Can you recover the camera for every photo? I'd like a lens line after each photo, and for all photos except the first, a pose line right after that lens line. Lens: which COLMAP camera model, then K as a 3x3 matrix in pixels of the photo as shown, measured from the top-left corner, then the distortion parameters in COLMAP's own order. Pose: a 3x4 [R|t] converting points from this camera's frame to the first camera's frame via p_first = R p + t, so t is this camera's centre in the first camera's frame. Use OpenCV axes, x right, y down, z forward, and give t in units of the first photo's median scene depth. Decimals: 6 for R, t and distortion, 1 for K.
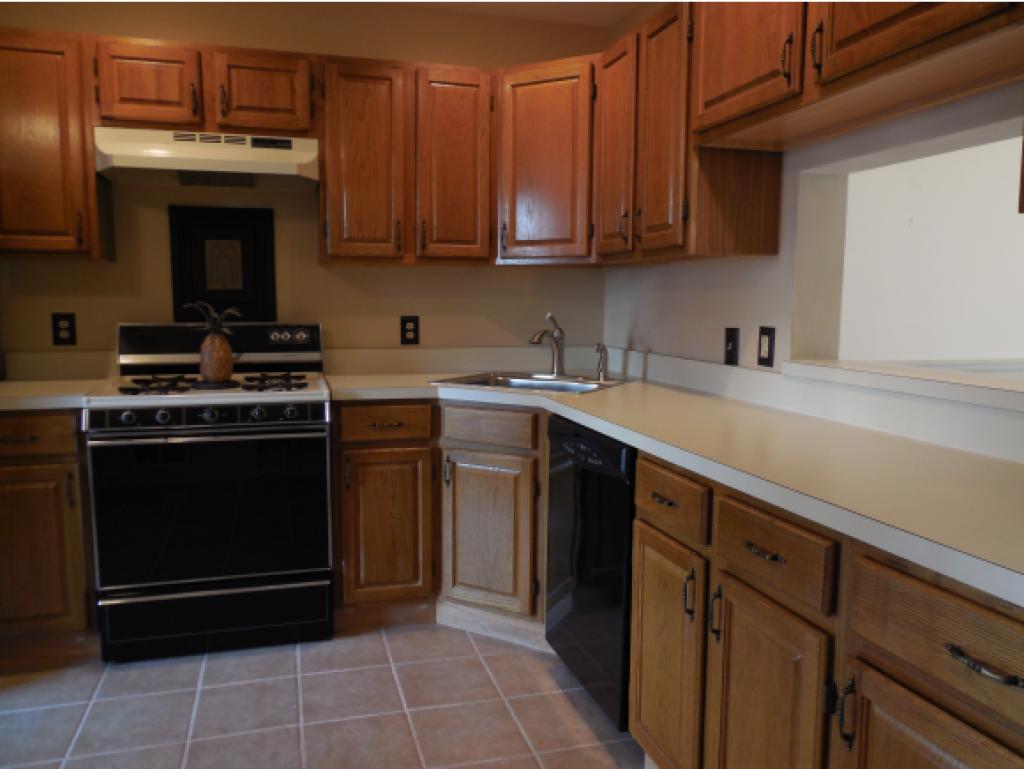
lens RADIAL K [[775.4, 0, 499.9], [0, 775.4, 383.0], [0, 0, 1]] dist [-0.004023, 0.002051]
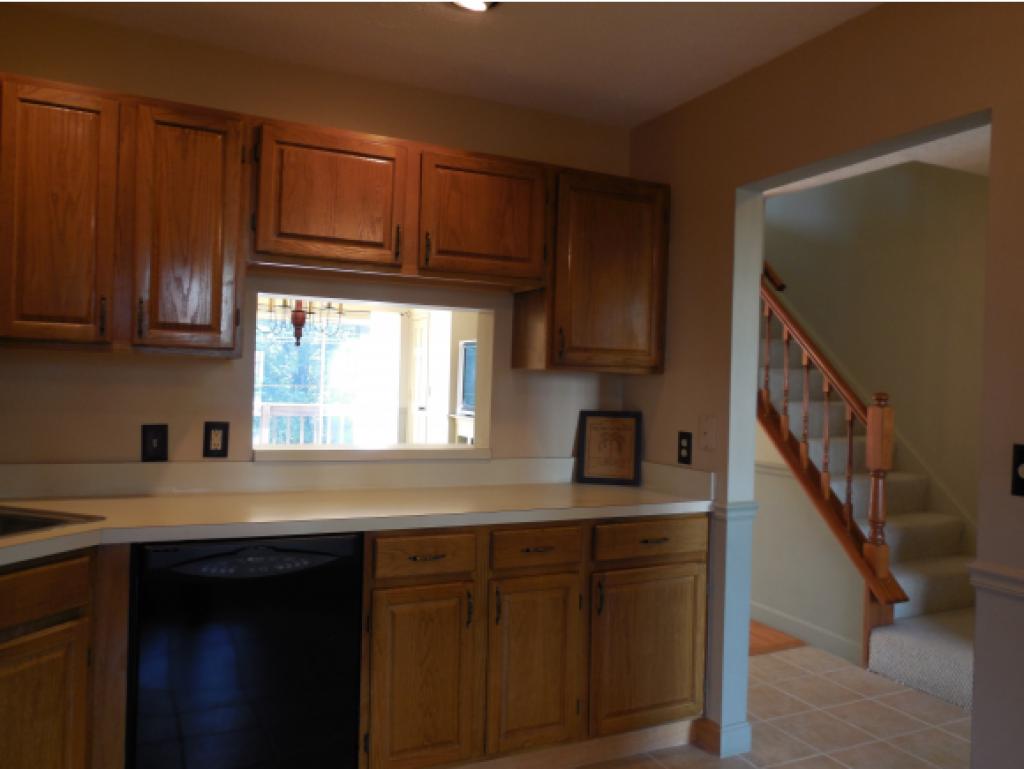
lens RADIAL K [[793.7, 0, 512.0], [0, 793.7, 384.5], [0, 0, 1]] dist [0.034142, 0.002648]
pose [[-0.161925, -0.014859, 0.986691, -0.736408], [0.071206, 0.997104, 0.026701, -0.110172], [-0.984231, 0.074582, -0.160398, 0.665002]]
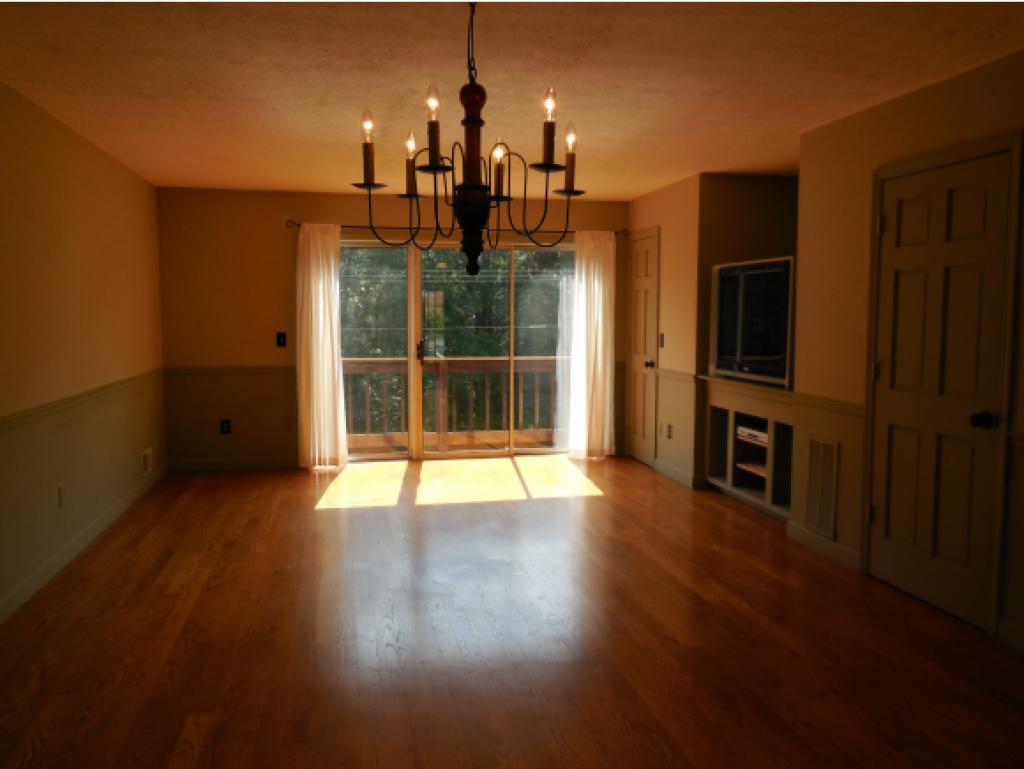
lens RADIAL K [[776.9, 0, 508.2], [0, 776.9, 380.9], [0, 0, 1]] dist [-0.005131, -0.001683]
pose [[0.066707, -0.092952, 0.993434, 0.317991], [0.104274, 0.990849, 0.085708, -0.142470], [-0.992309, 0.097872, 0.075789, 0.761701]]
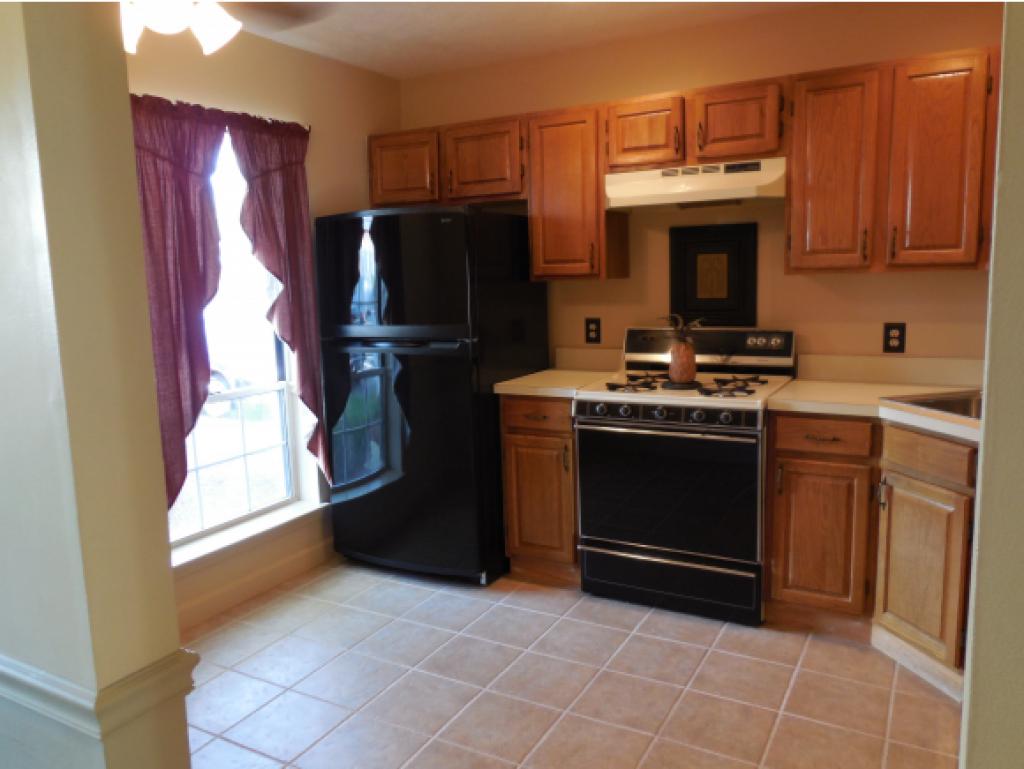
lens RADIAL K [[766.5, 0, 512.0], [0, 766.5, 384.5], [0, 0, 1]] dist [-0.010093, -0.001934]
pose [[0.702280, 0.078725, -0.707534, 0.270685], [-0.042544, 0.996731, 0.068676, -0.067360], [0.710628, -0.018129, 0.703334, 0.007967]]
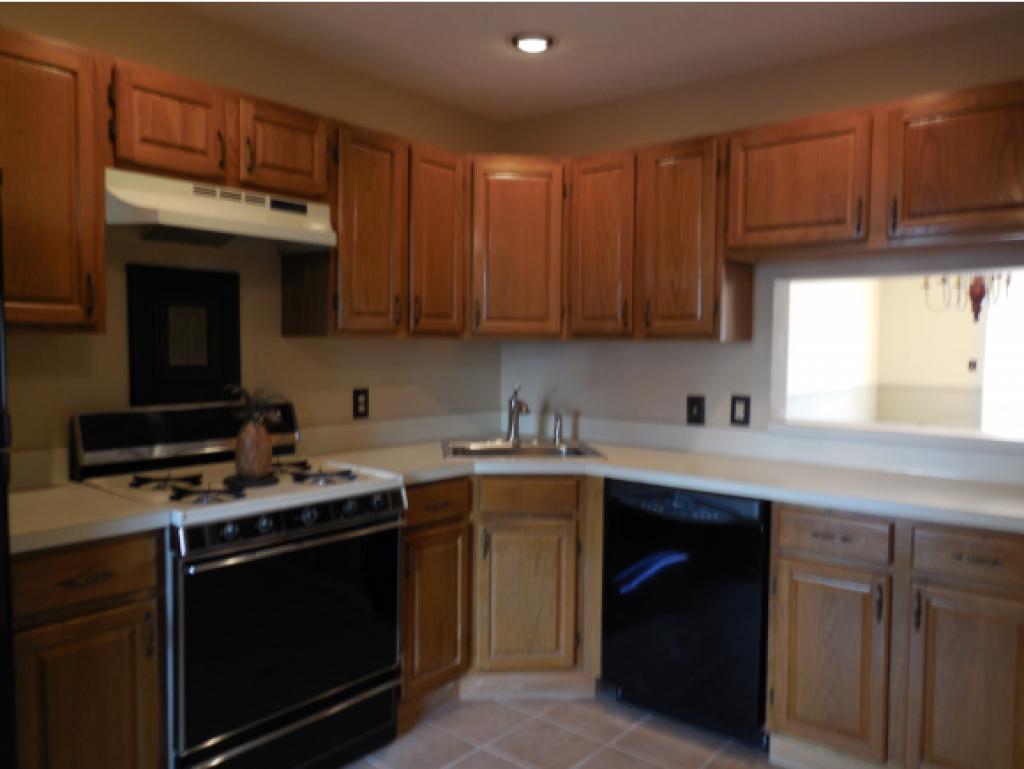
lens RADIAL K [[776.9, 0, 508.2], [0, 776.9, 380.9], [0, 0, 1]] dist [-0.005131, -0.001683]
pose [[0.826147, -0.023470, 0.562966, -0.615310], [0.055310, 0.997685, -0.039573, -0.058117], [-0.560733, 0.063831, 0.825532, 0.125344]]
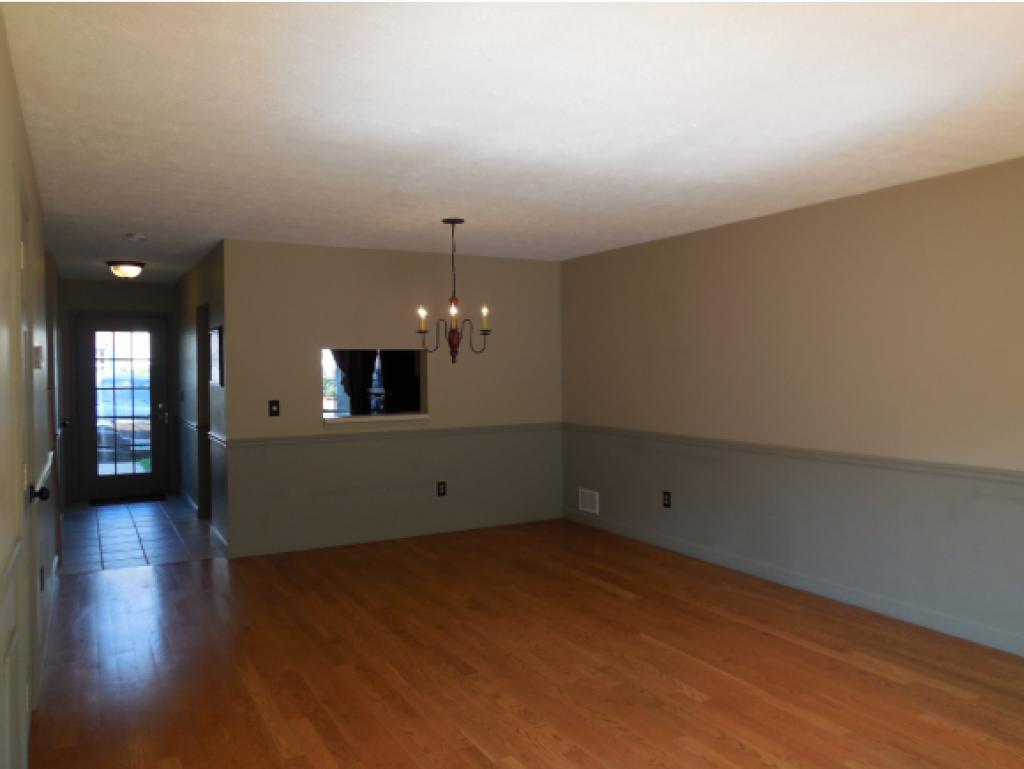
lens RADIAL K [[776.9, 0, 508.2], [0, 776.9, 380.9], [0, 0, 1]] dist [-0.005131, -0.001683]
pose [[0.225248, 0.010212, -0.974248, 2.875199], [-0.091497, 0.995748, -0.010717, -0.123689], [0.969996, 0.091555, 0.225225, 0.540193]]
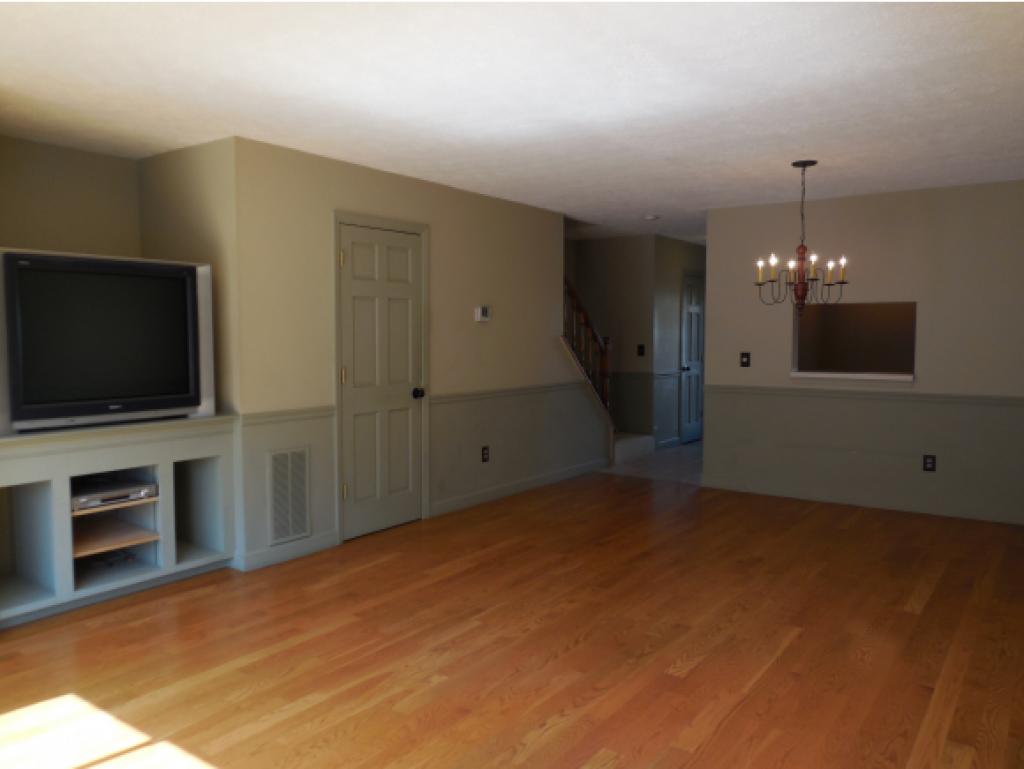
lens RADIAL K [[776.9, 0, 508.2], [0, 776.9, 380.9], [0, 0, 1]] dist [-0.005131, -0.001683]
pose [[-0.785155, 0.034073, -0.618361, 2.638354], [-0.068651, 0.987543, 0.141584, -0.235371], [0.615483, 0.153617, -0.773035, 1.831147]]
